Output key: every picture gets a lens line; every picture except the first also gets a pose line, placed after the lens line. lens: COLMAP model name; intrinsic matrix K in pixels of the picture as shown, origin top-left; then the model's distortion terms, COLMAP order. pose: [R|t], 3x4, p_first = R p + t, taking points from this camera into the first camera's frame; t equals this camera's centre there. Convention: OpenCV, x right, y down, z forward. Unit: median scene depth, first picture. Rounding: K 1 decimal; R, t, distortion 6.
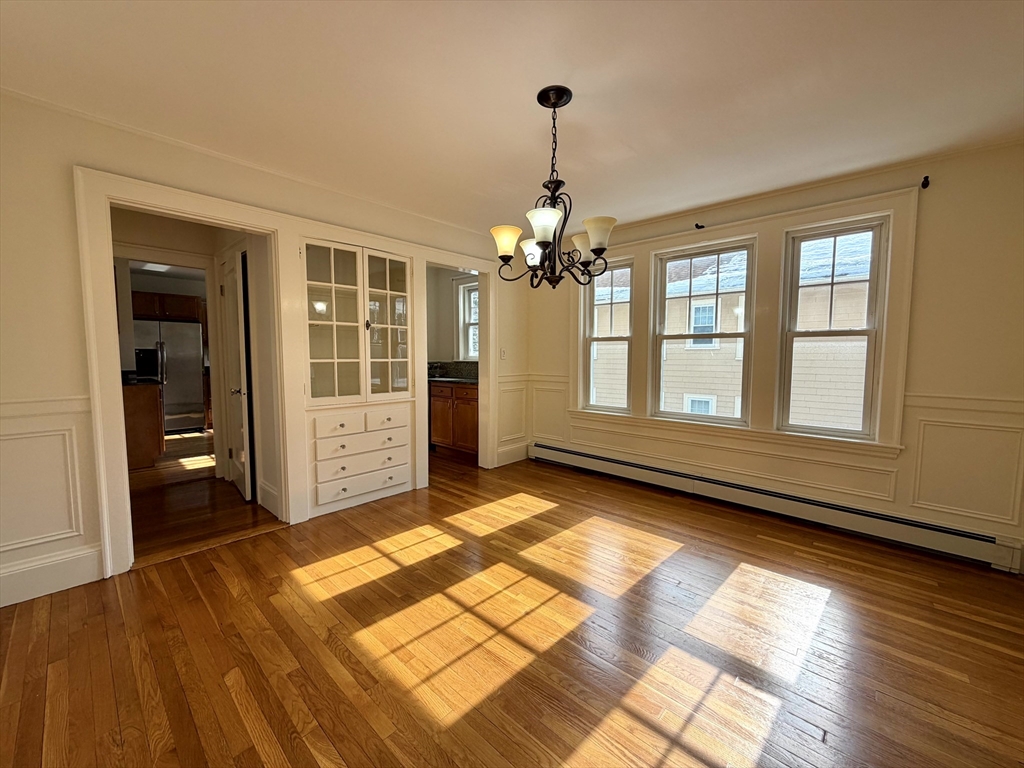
lens RADIAL K [[408.6, 0, 508.9], [0, 408.6, 380.8], [0, 0, 1]] dist [0.000215, 0.000408]
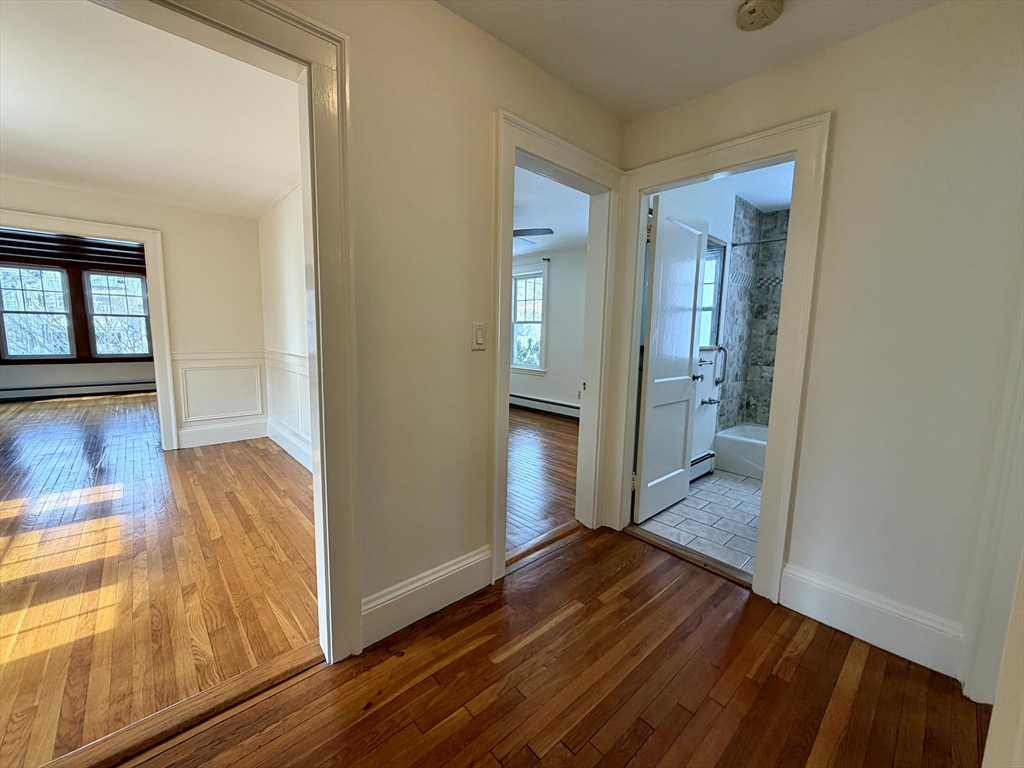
lens RADIAL K [[408.6, 0, 506.7], [0, 408.6, 385.4], [0, 0, 1]] dist [0.000215, 0.000408]
pose [[-0.995915, -0.034891, 0.083283, -1.089013], [-0.018101, 0.980750, 0.194426, -0.096598], [-0.088463, 0.192124, -0.977375, 1.336469]]
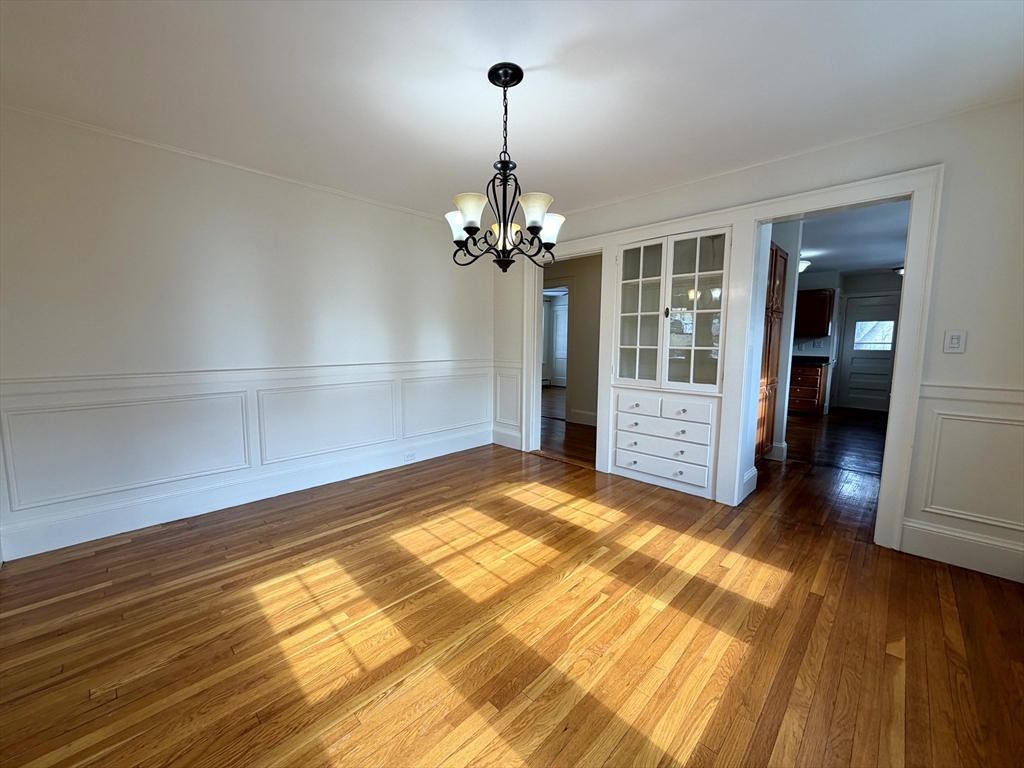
lens RADIAL K [[408.6, 0, 509.2], [0, 408.6, 381.7], [0, 0, 1]] dist [0.000215, 0.000408]
pose [[-0.026298, 0.097408, -0.994897, 0.822867], [-0.074574, 0.992277, 0.099123, -0.045736], [0.996869, 0.076801, -0.018831, 0.770034]]
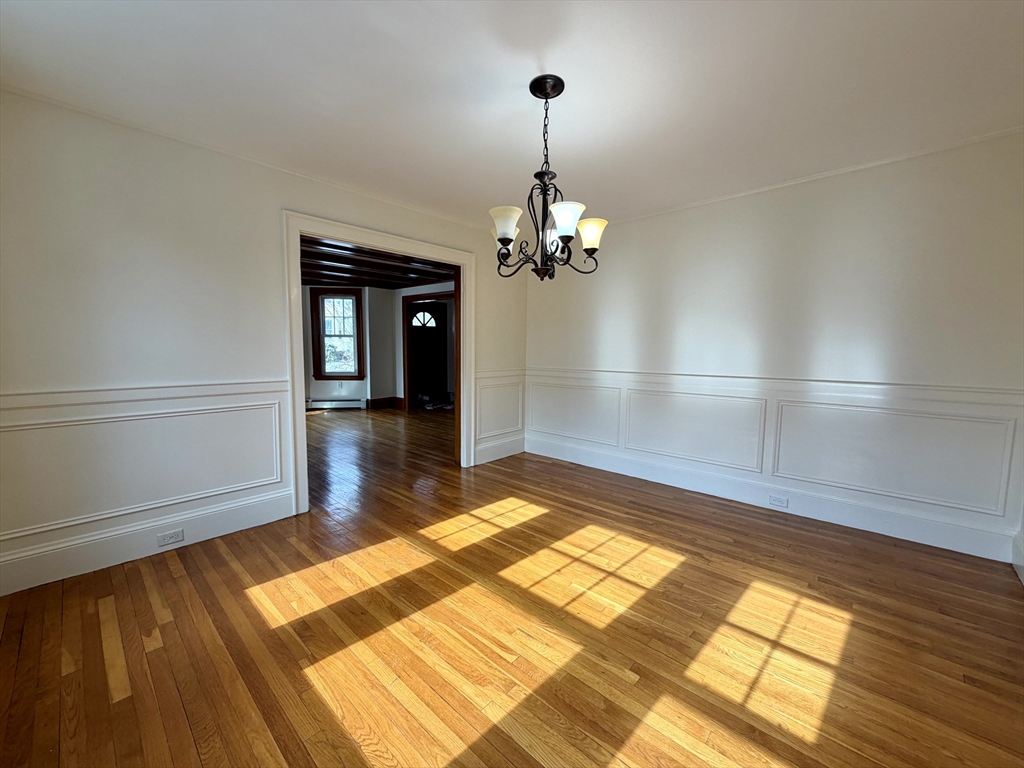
lens RADIAL K [[408.6, 0, 506.4], [0, 408.6, 382.4], [0, 0, 1]] dist [0.000215, 0.000408]
pose [[-0.999922, -0.011578, 0.004627, 0.138925], [-0.010739, 0.988300, 0.152146, -0.095264], [-0.006334, 0.152085, -0.988347, 1.485099]]
